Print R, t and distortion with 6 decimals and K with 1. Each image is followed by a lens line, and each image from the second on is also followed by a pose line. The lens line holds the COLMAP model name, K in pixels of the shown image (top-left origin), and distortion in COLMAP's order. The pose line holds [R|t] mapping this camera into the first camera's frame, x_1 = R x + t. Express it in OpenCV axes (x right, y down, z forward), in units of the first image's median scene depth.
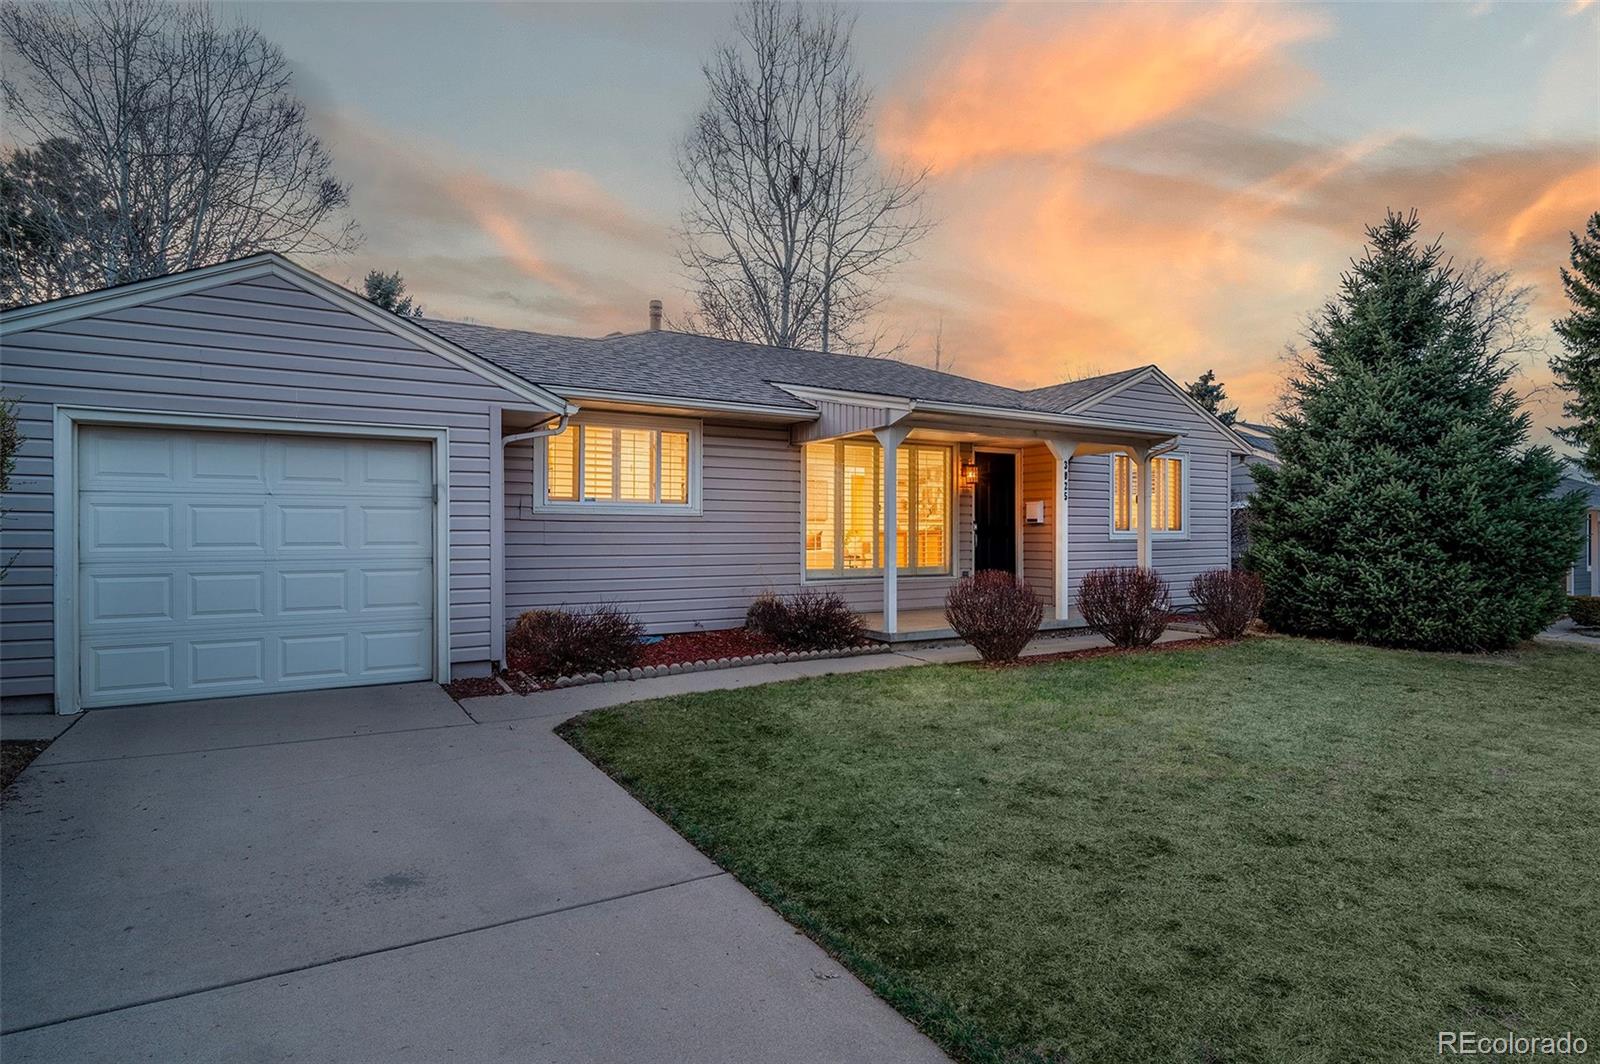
lens RADIAL K [[849.3, 0, 800.0], [0, 849.3, 532.0], [0, 0, 1]] dist [0.002784, 0.000537]
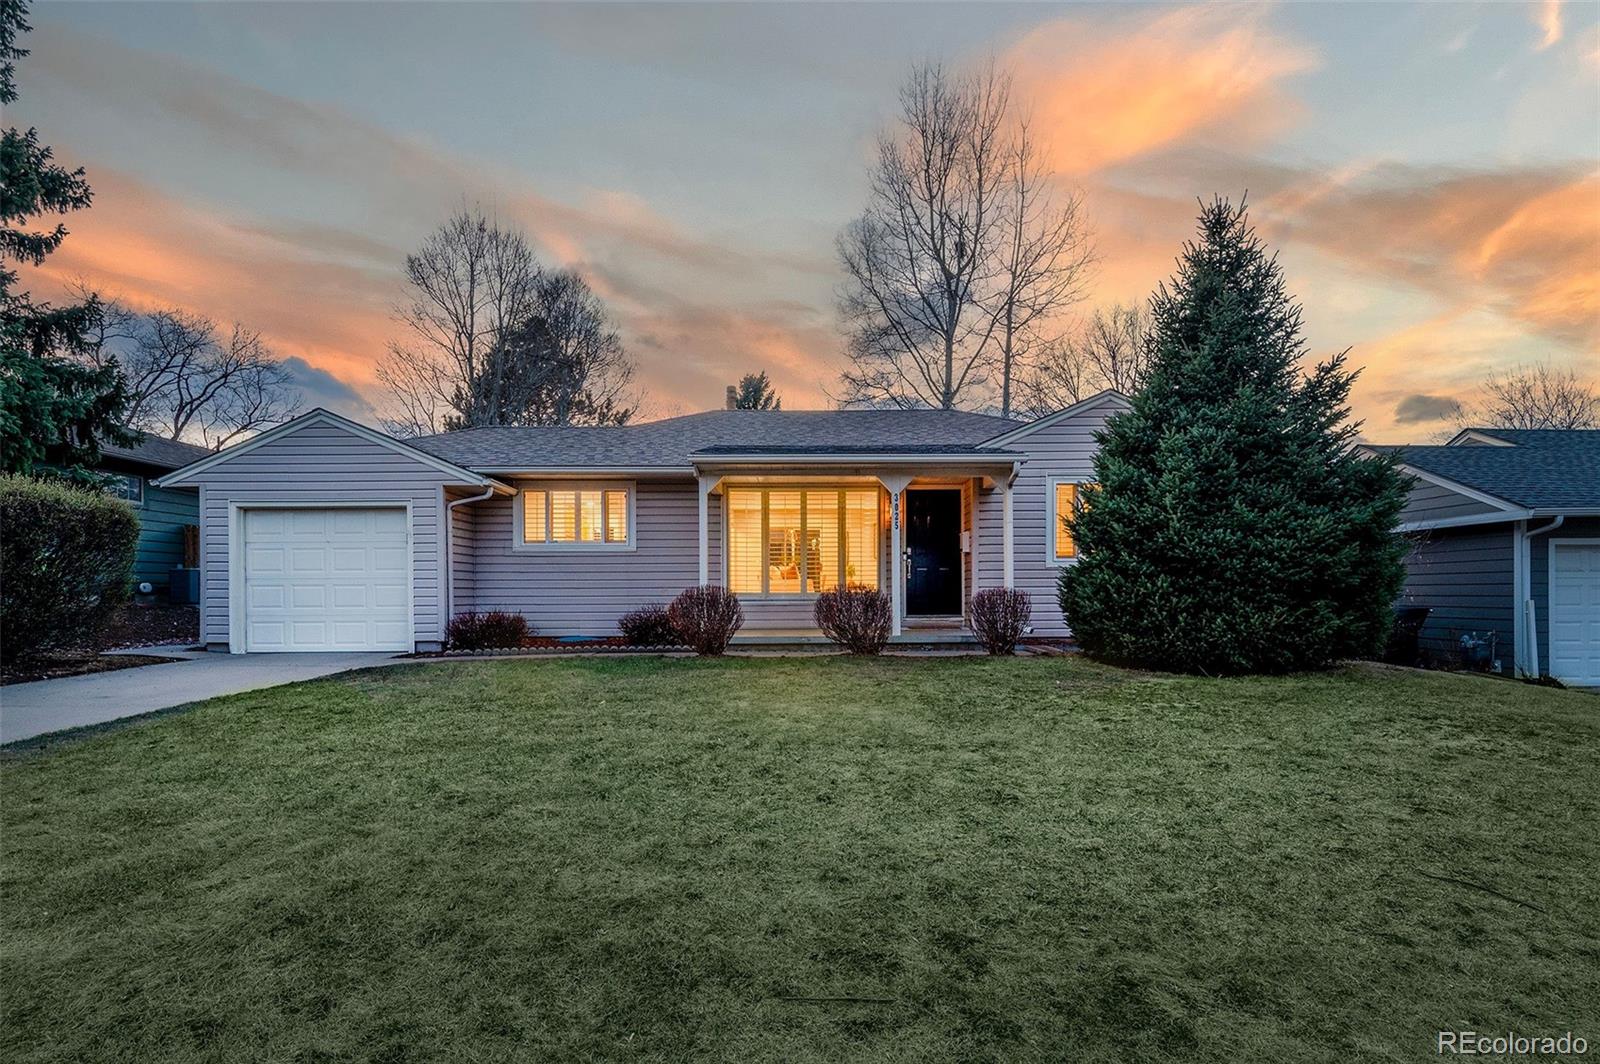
lens RADIAL K [[813.2, 0, 800.6], [0, 813.2, 586.7], [0, 0, 1]] dist [-0.000463, -0.000101]
pose [[0.862303, -0.005063, -0.506368, 0.773172], [0.006503, 0.999978, 0.001075, 0.037905], [0.506351, -0.004219, 0.862317, 0.013376]]
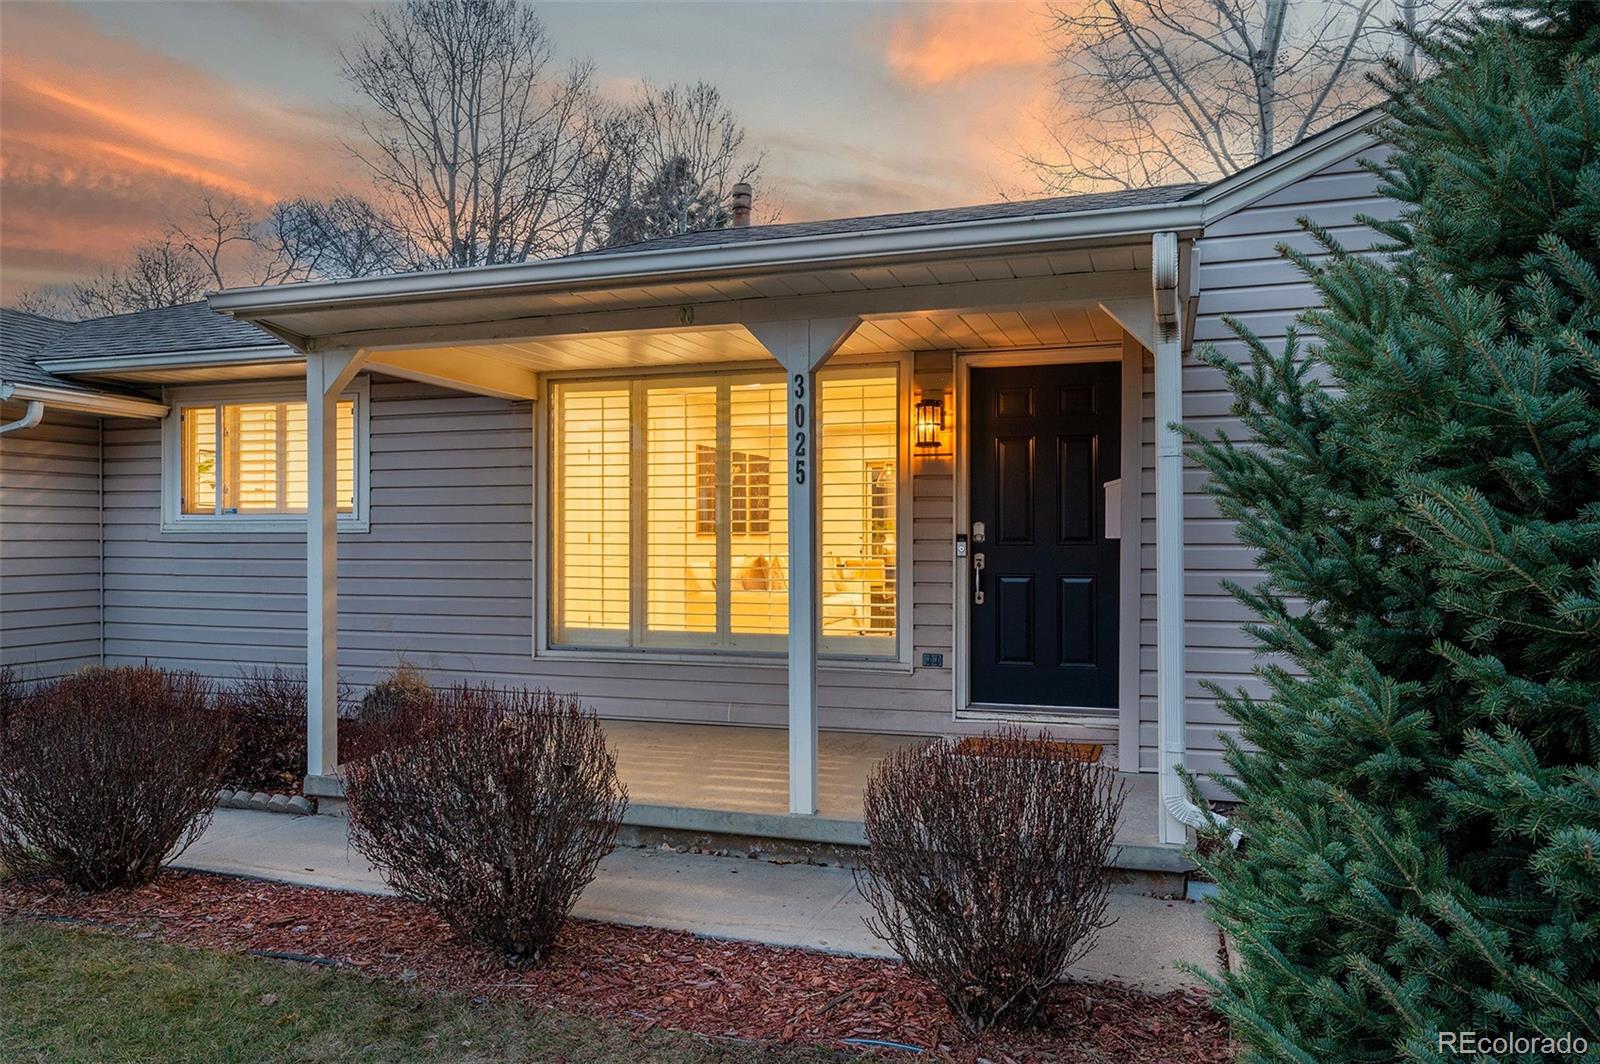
lens RADIAL K [[1086.3, 0, 800.0], [0, 1086.3, 532.0], [0, 0, 1]] dist [-0.002813, -0.000598]
pose [[0.657166, -0.004838, -0.753730, 0.683685], [0.005297, 0.999984, -0.001801, -0.016344], [0.753727, -0.002809, 0.657181, 0.721753]]
